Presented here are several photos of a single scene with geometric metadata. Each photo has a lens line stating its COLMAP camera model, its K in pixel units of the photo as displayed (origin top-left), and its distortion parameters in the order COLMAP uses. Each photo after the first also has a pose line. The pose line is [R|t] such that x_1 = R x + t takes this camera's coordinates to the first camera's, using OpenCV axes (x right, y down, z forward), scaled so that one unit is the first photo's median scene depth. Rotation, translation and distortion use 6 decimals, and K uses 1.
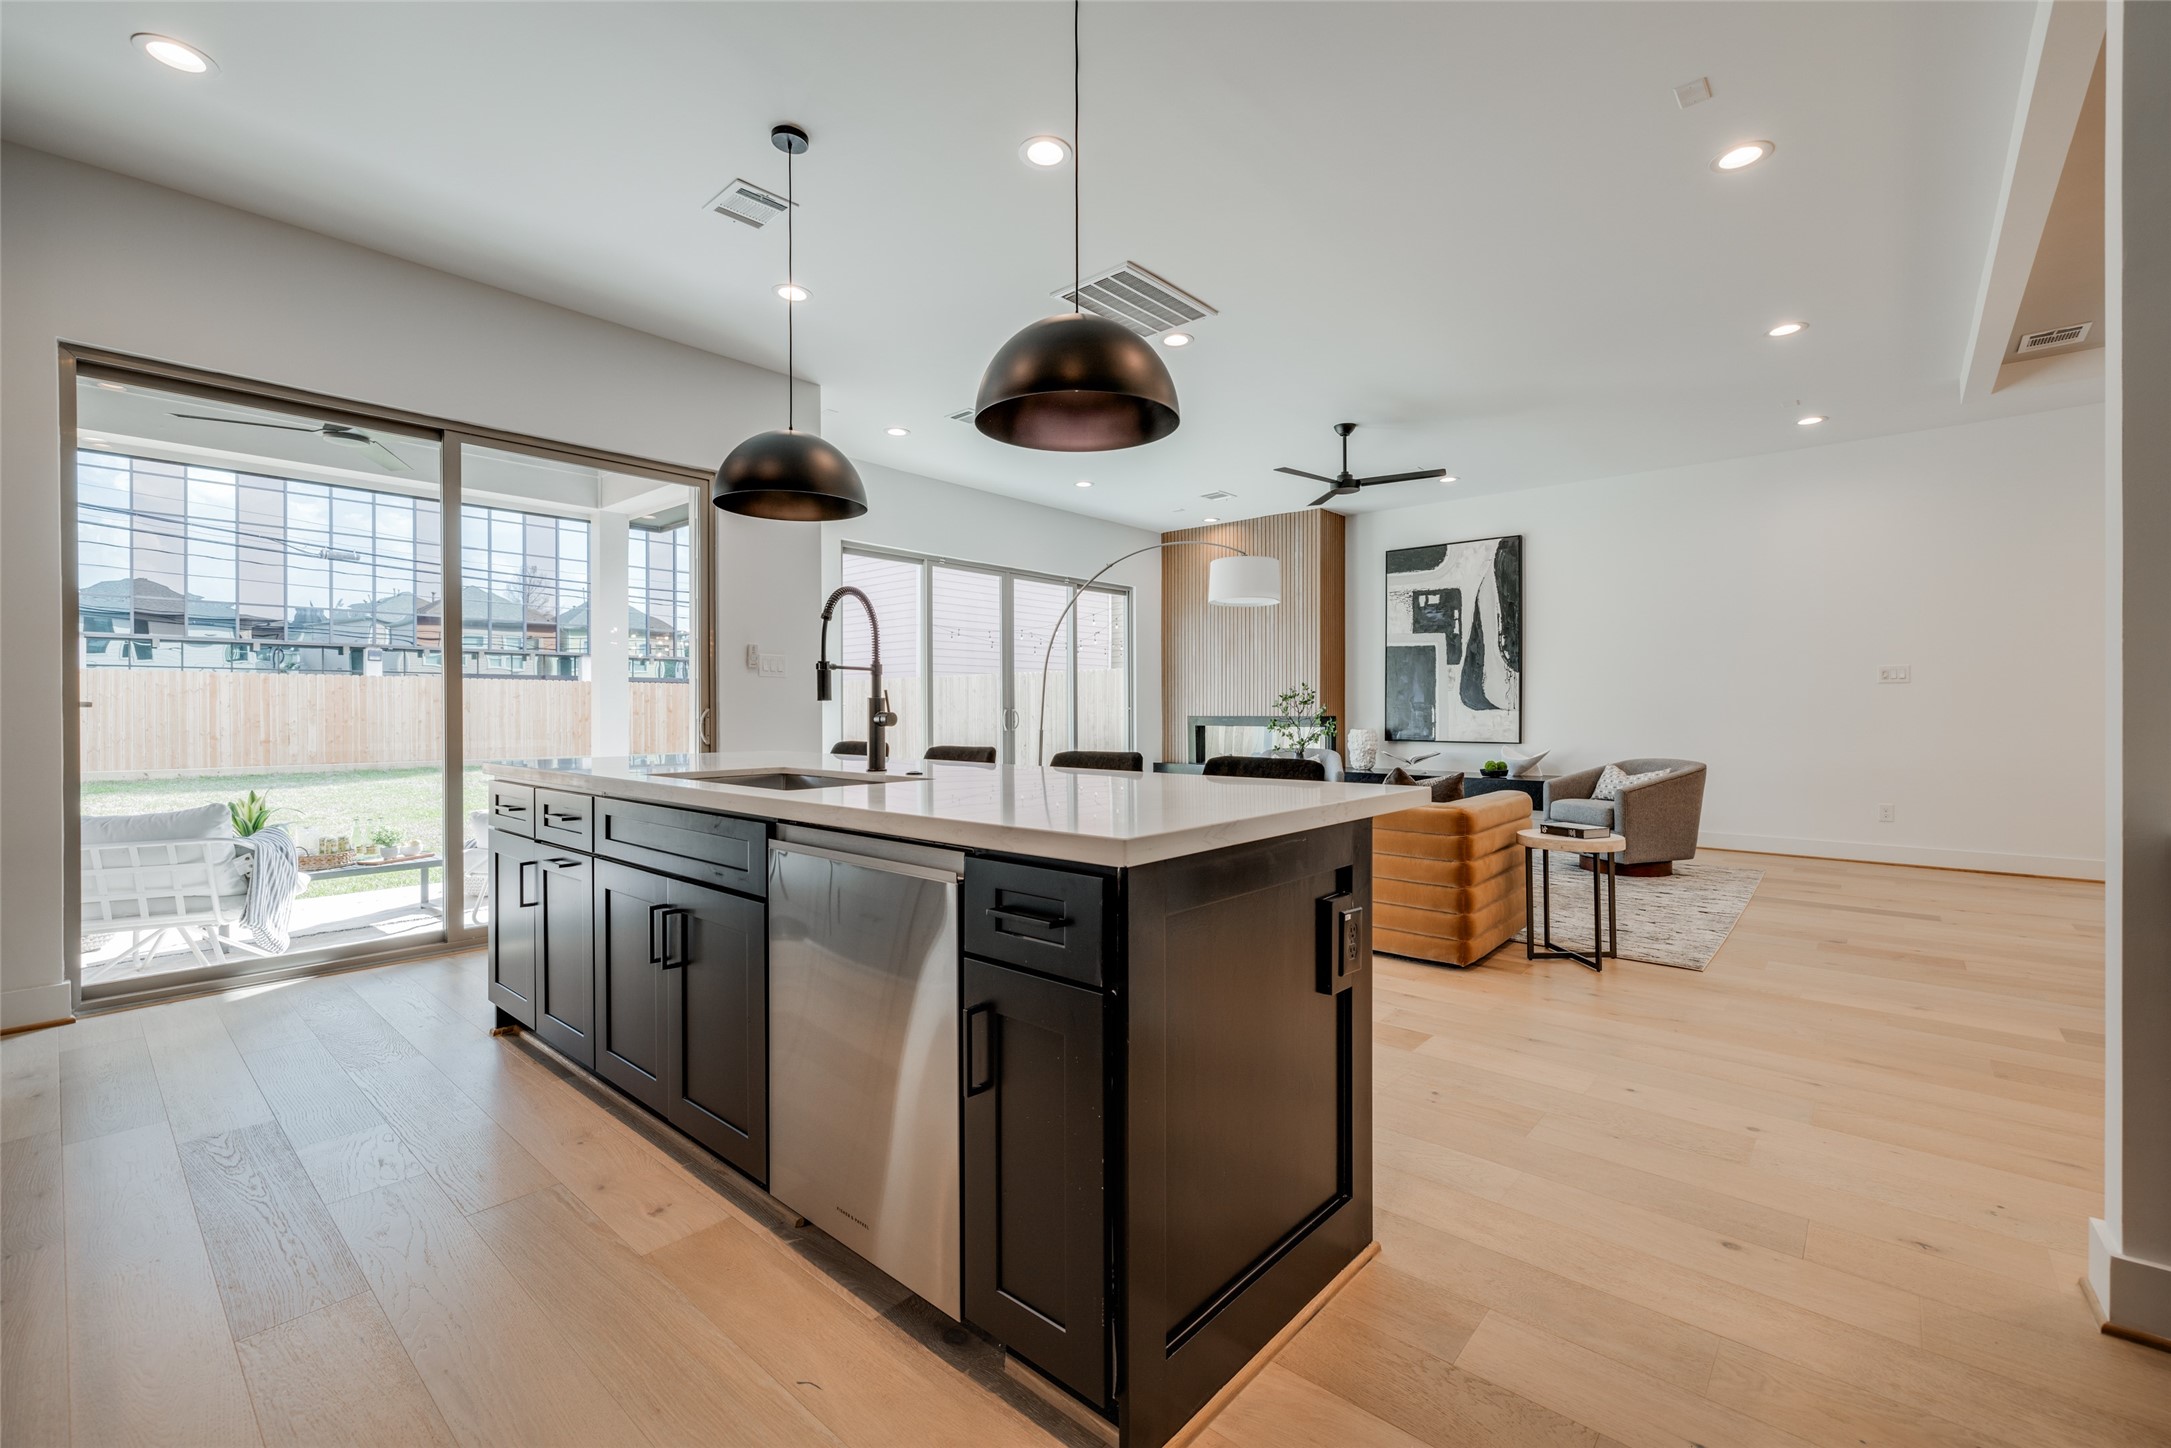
lens RADIAL K [[914.9, 0, 1092.6], [0, 914.9, 710.3], [0, 0, 1]] dist [0.003789, 0.001124]
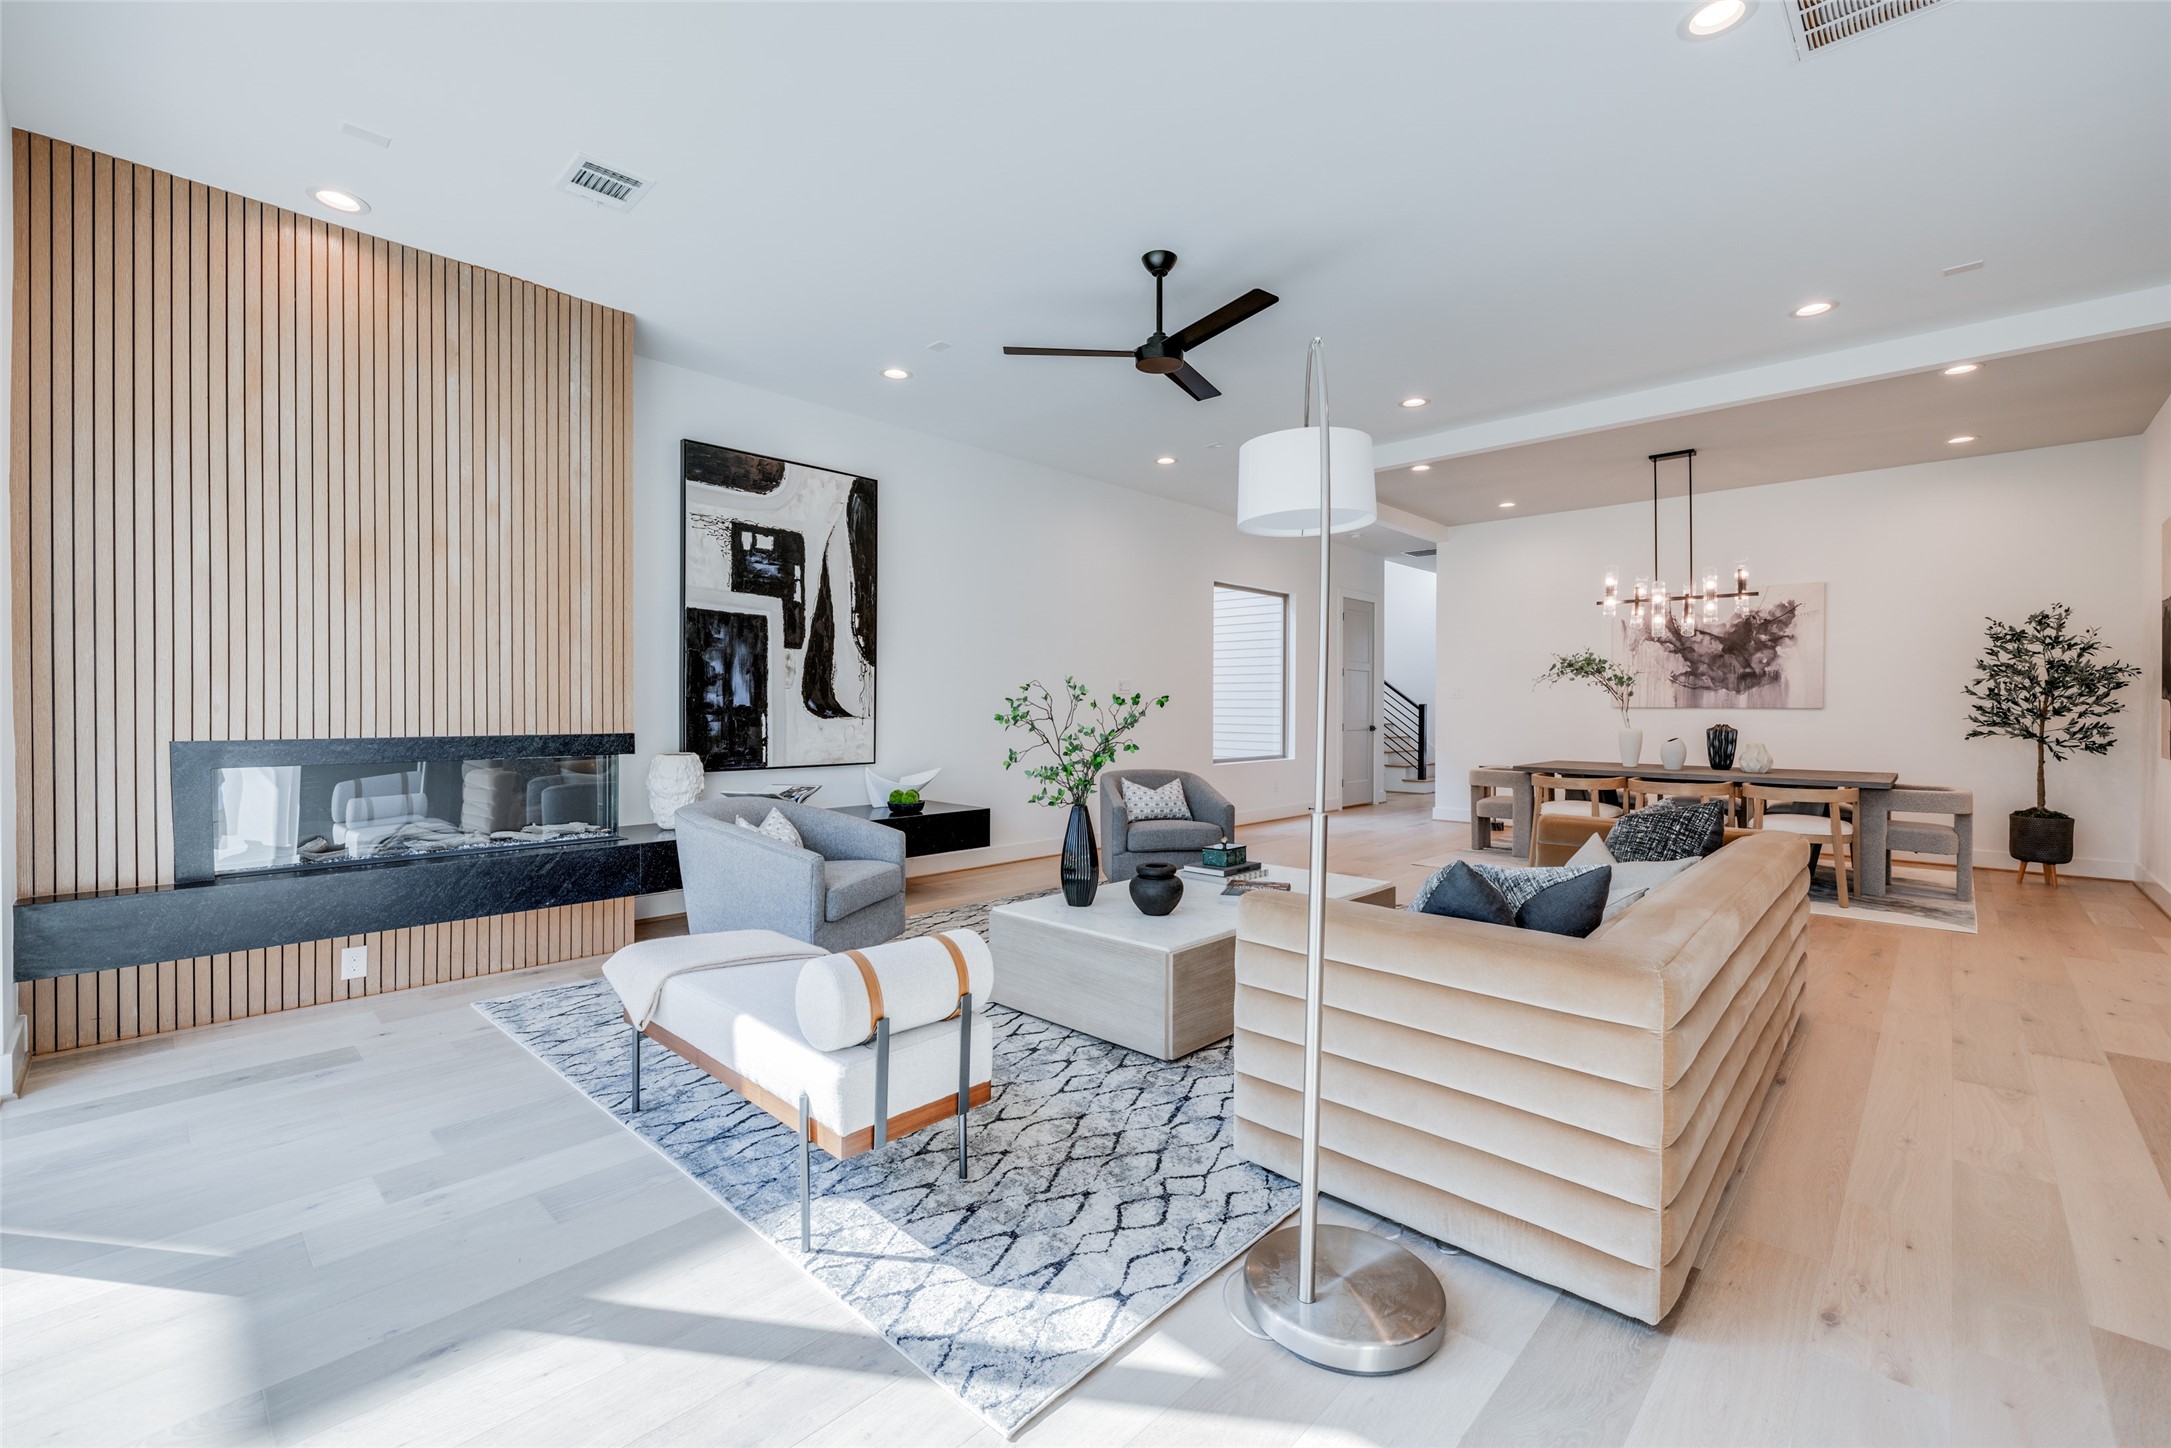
lens RADIAL K [[914.9, 0, 1087.3], [0, 914.9, 716.0], [0, 0, 1]] dist [0.003789, 0.001124]
pose [[0.028049, -0.007226, 0.999580, -0.250140], [-0.002427, 0.999970, 0.007297, -0.007273], [-0.999604, -0.002631, 0.028031, 0.764414]]
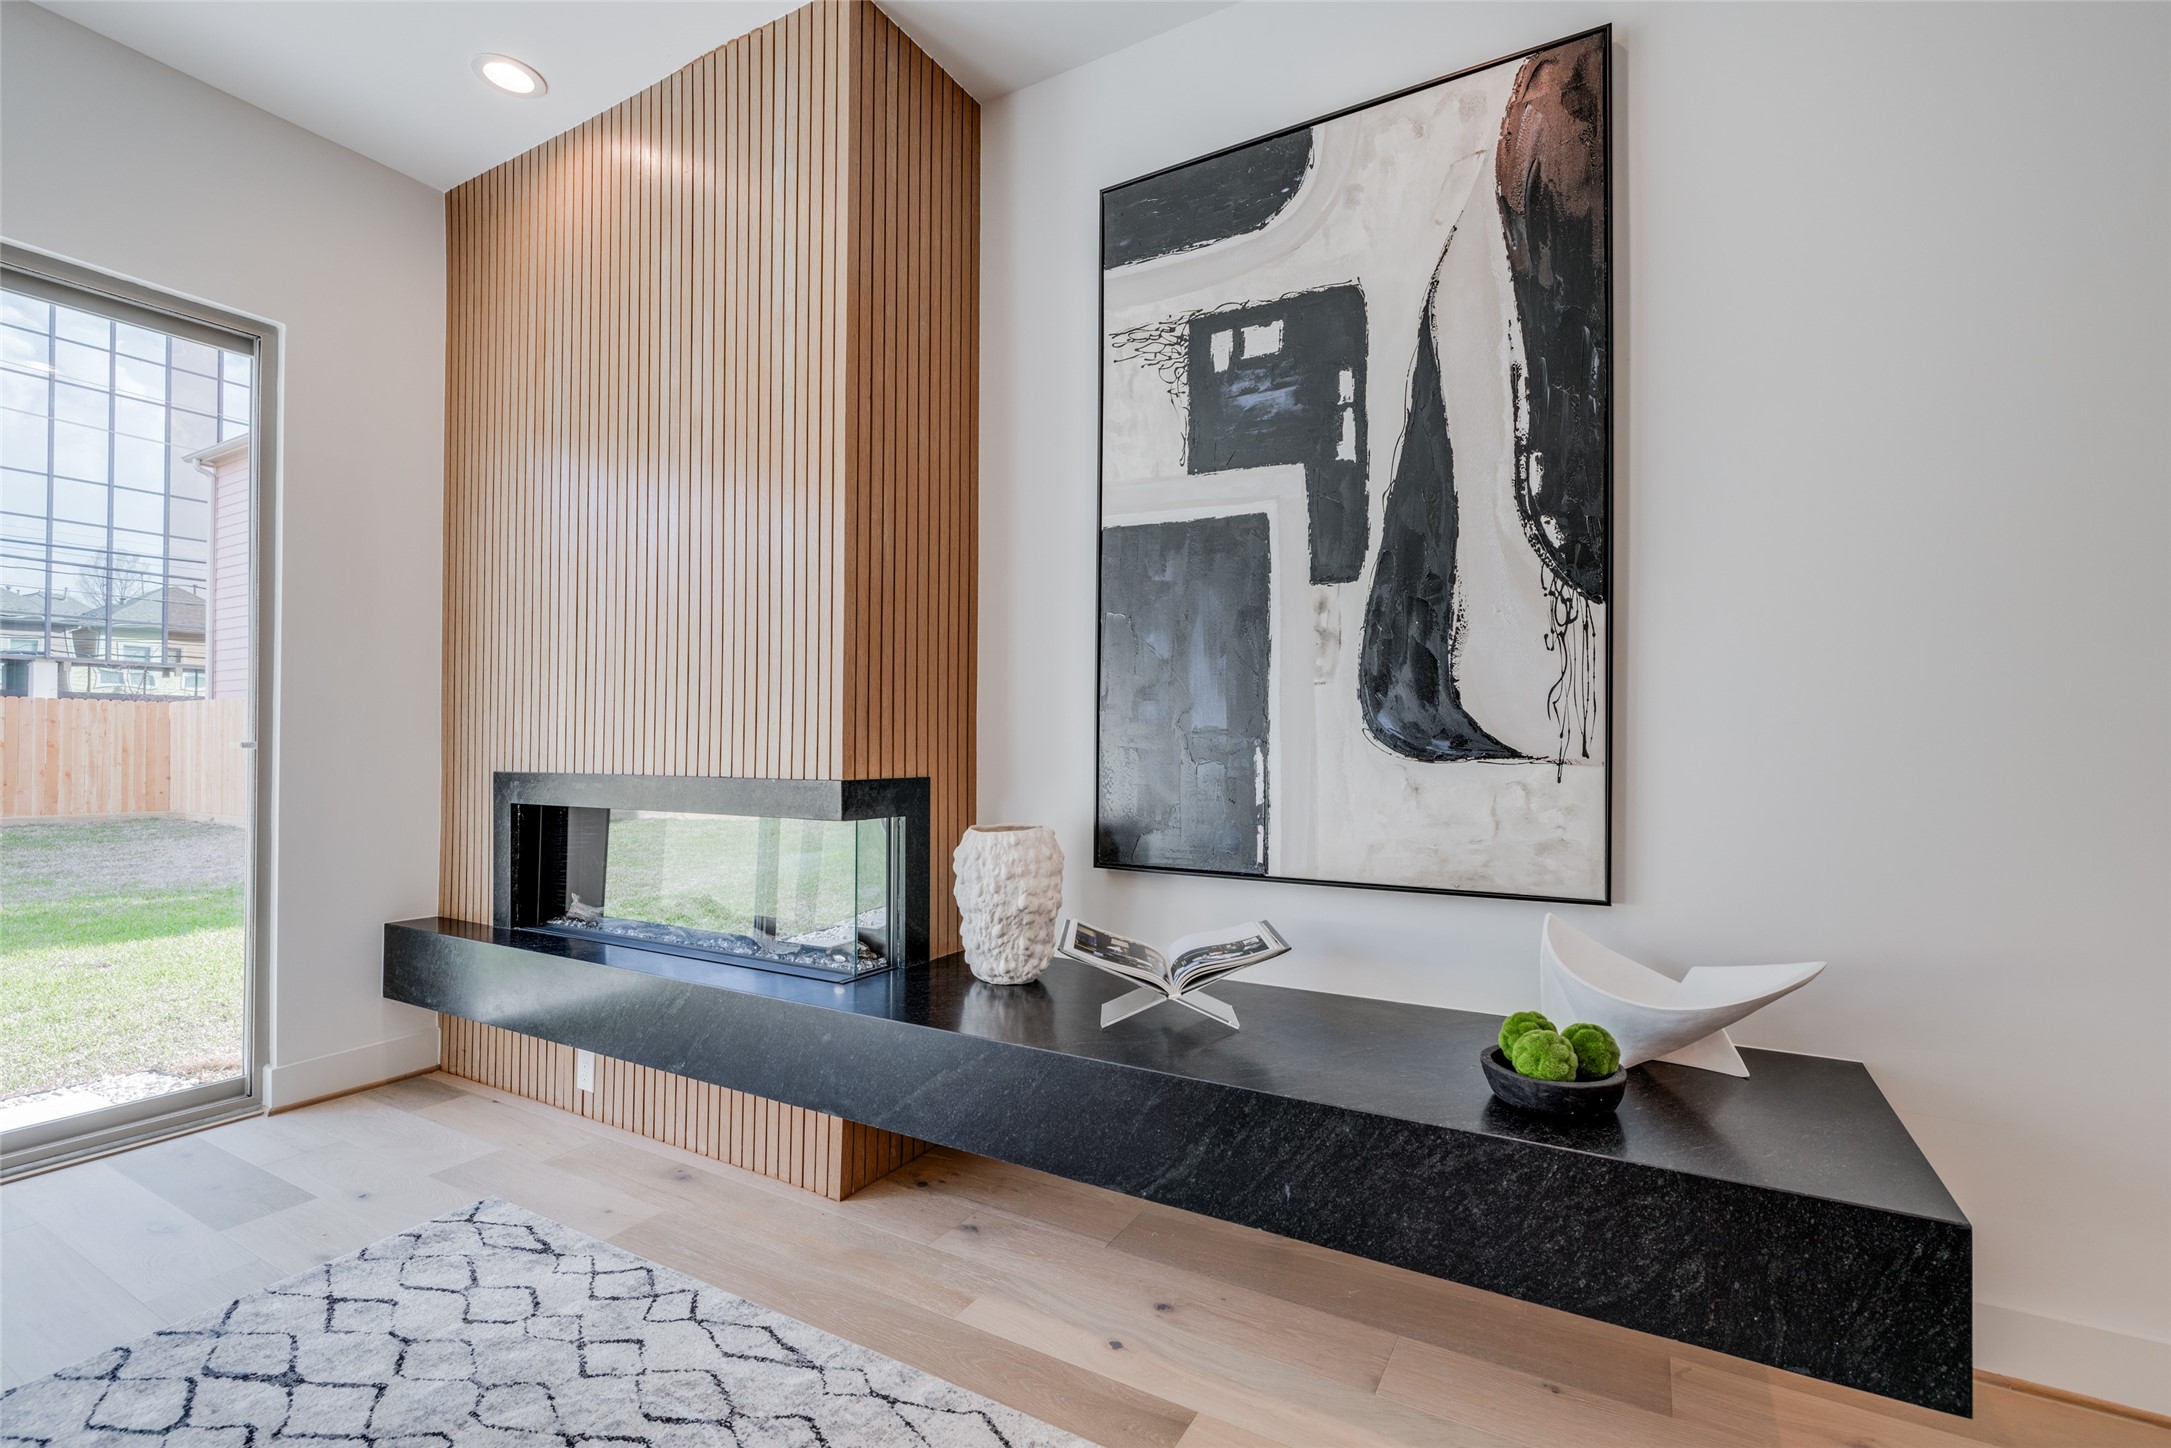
lens RADIAL K [[963.4, 0, 1125.3], [0, 963.4, 729.2], [0, 0, 1]] dist [0.002503, 0.000210]
pose [[0.976138, 0.005749, 0.217076, 0.275356], [-0.002989, 0.999911, -0.013037, -0.005077], [-0.217132, 0.012077, 0.976068, 0.741817]]
